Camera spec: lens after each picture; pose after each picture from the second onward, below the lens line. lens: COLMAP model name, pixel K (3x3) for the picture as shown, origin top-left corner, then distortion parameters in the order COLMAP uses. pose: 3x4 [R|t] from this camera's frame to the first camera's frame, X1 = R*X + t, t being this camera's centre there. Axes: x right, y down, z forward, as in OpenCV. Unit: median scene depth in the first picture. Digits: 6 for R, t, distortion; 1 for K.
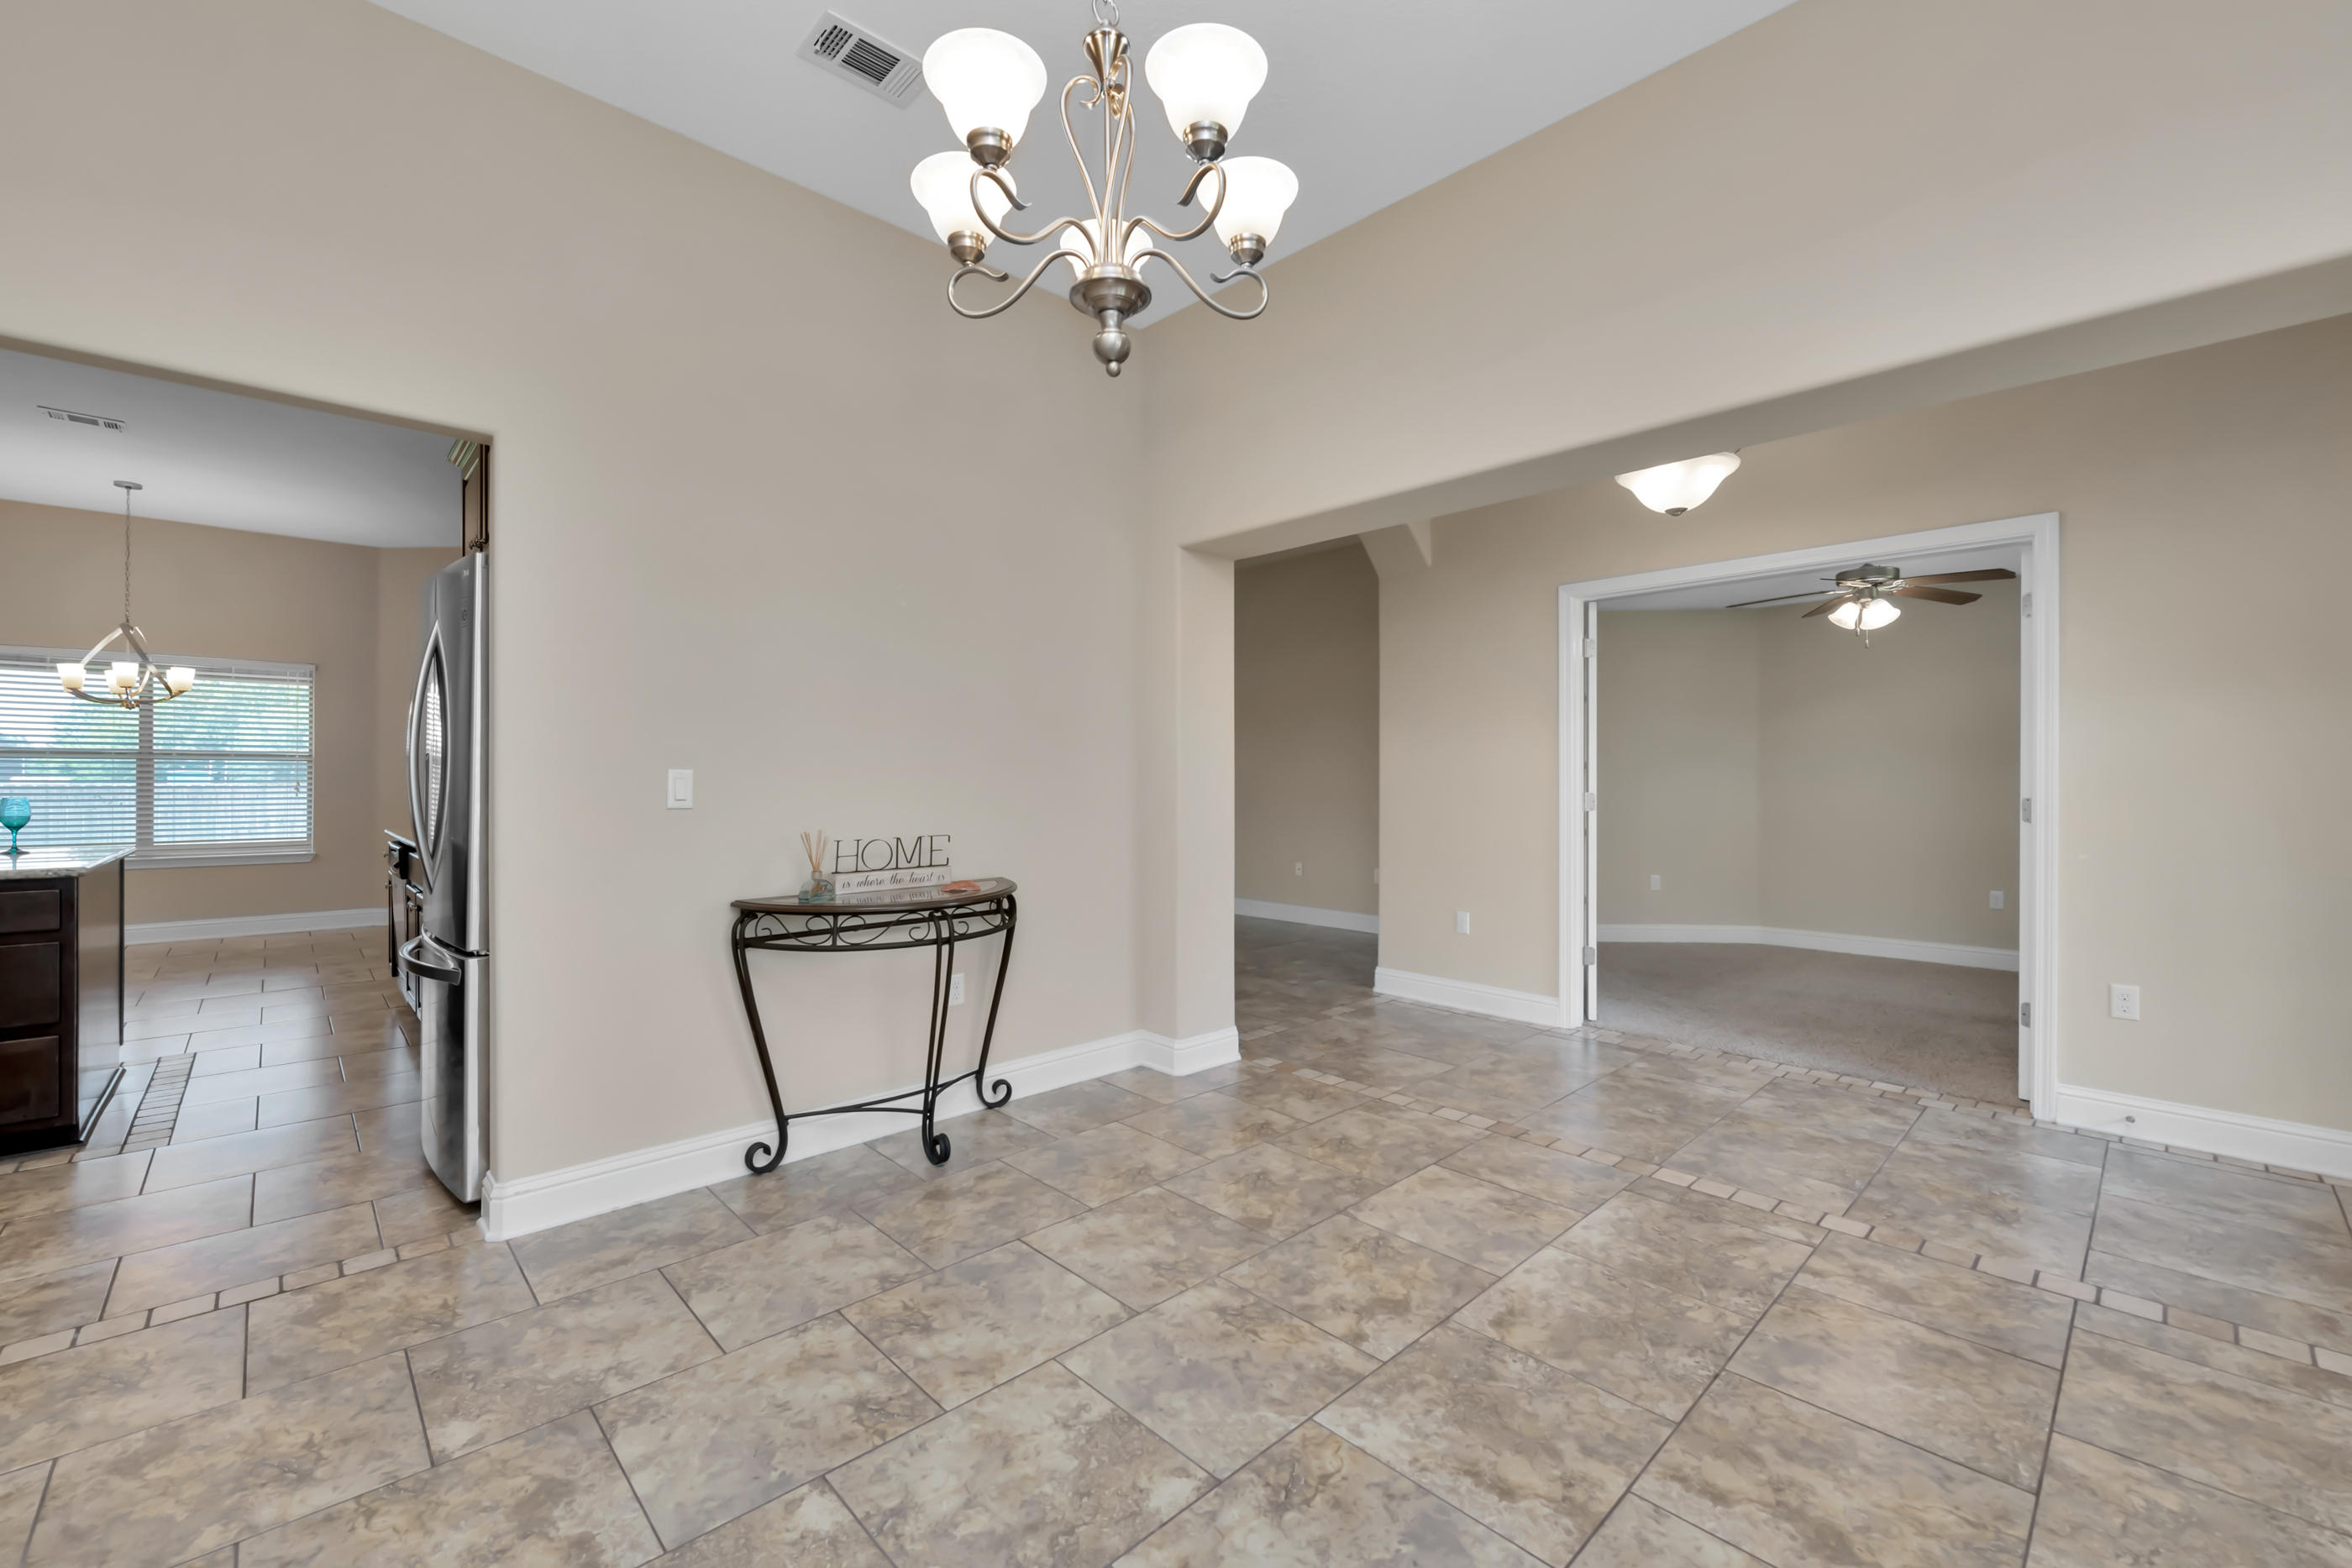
lens RADIAL K [[960.5, 0, 1176.0], [0, 960.5, 784.0], [0, 0, 1]] dist [0.002377, -0.004089]
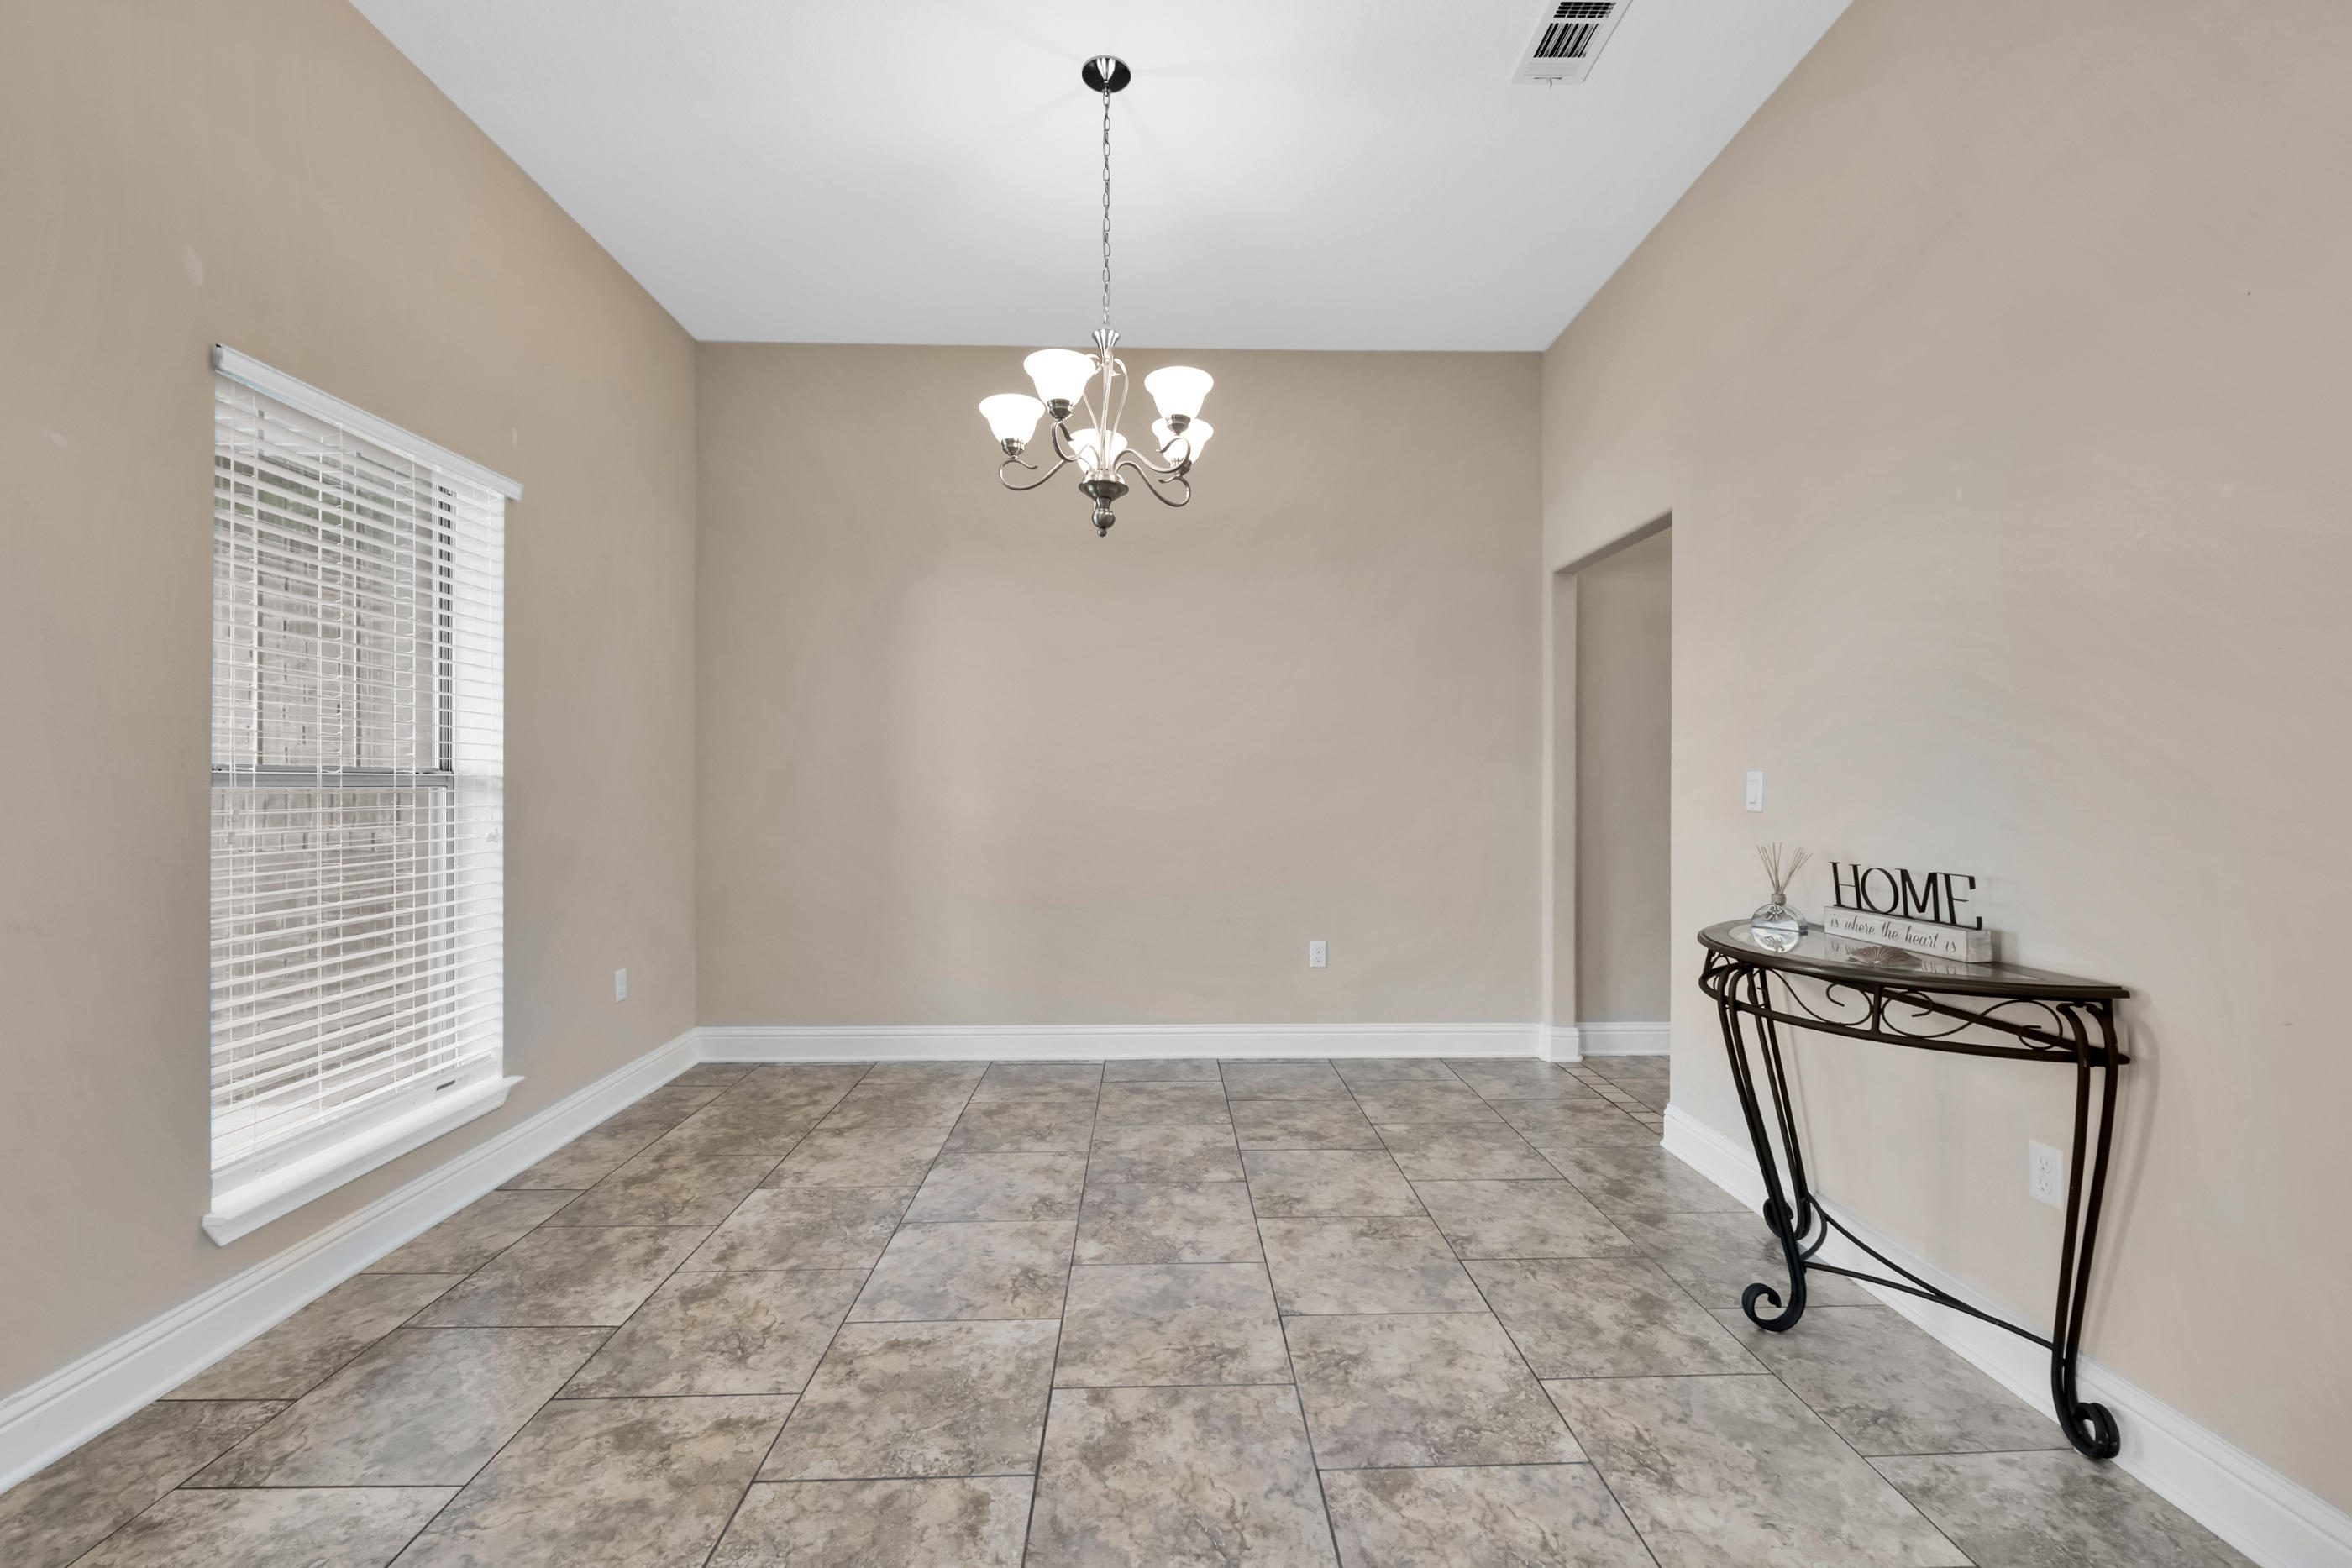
lens RADIAL K [[960.5, 0, 1176.0], [0, 960.5, 784.0], [0, 0, 1]] dist [0.002377, -0.004089]
pose [[-0.667283, -0.001640, -0.744802, 0.821978], [-0.003758, 0.999992, 0.001165, -0.001098], [0.744795, 0.003577, -0.667284, 1.674151]]
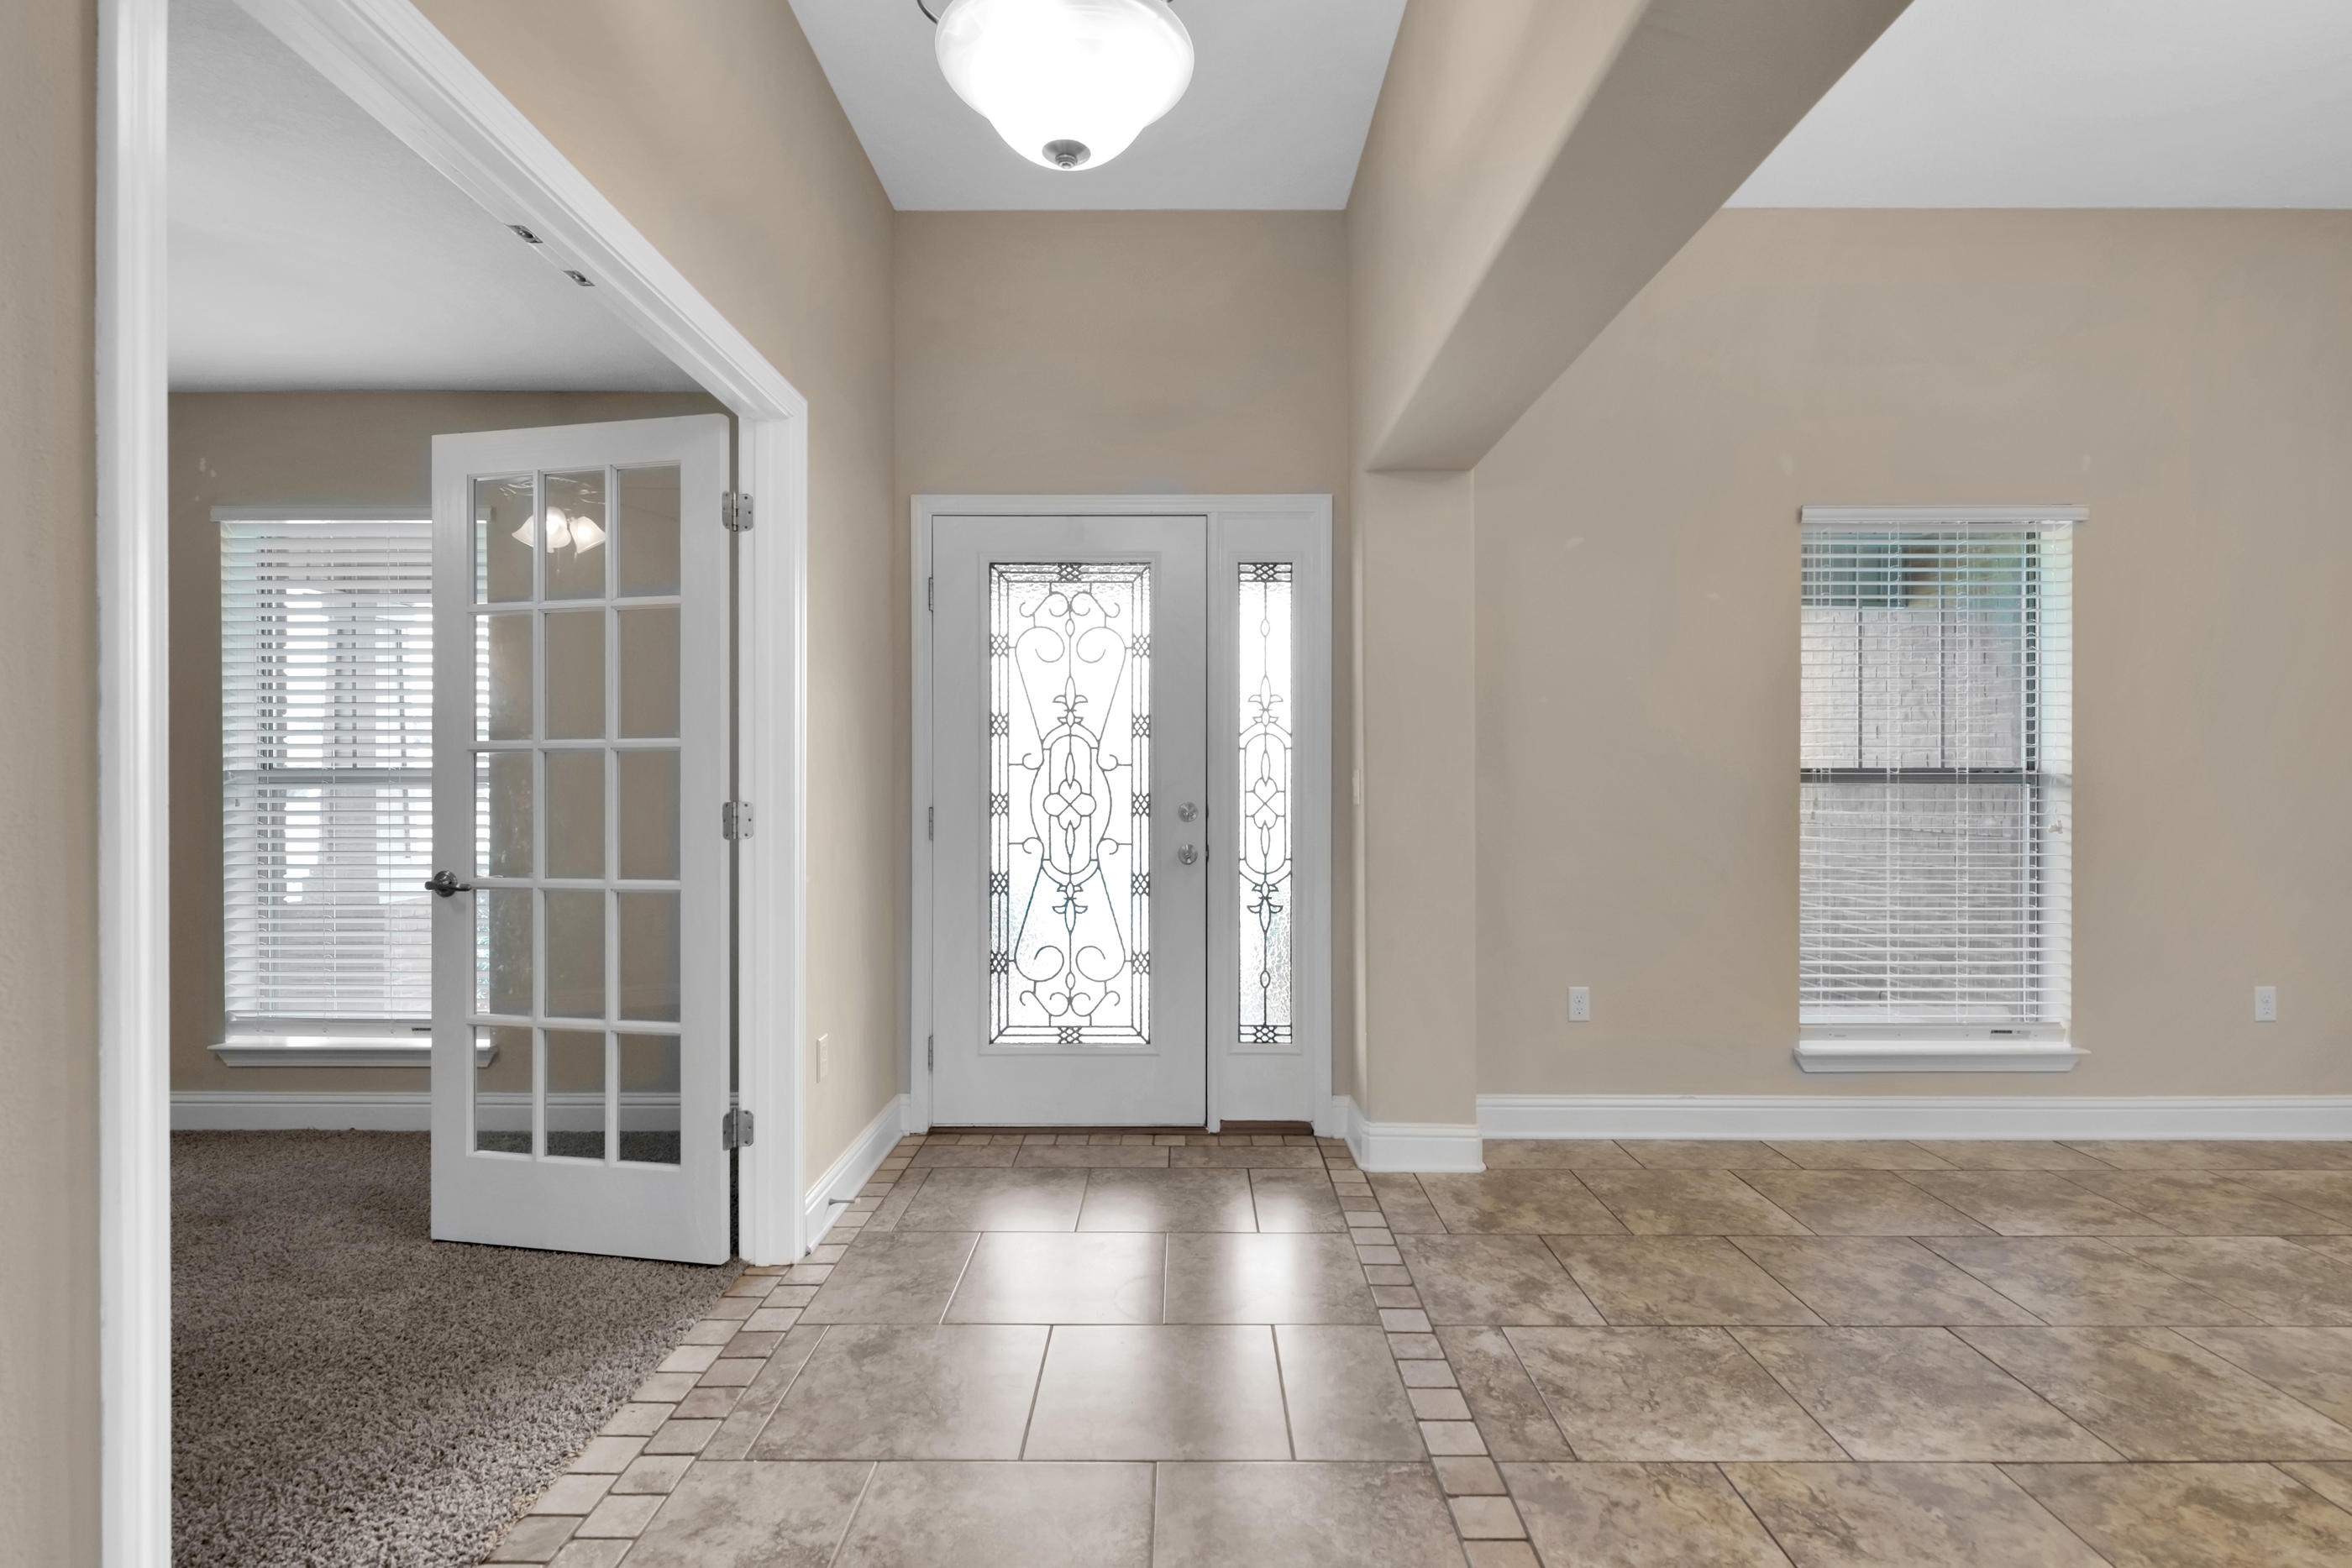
lens RADIAL K [[1098.8, 0, 1182.8], [0, 1098.8, 783.0], [0, 0, 1]] dist [-0.004502, -0.001777]
pose [[-0.722754, -0.004666, 0.691089, 0.240976], [0.000816, 0.999971, 0.007605, -0.007422], [-0.691105, 0.006061, -0.722729, 2.284057]]
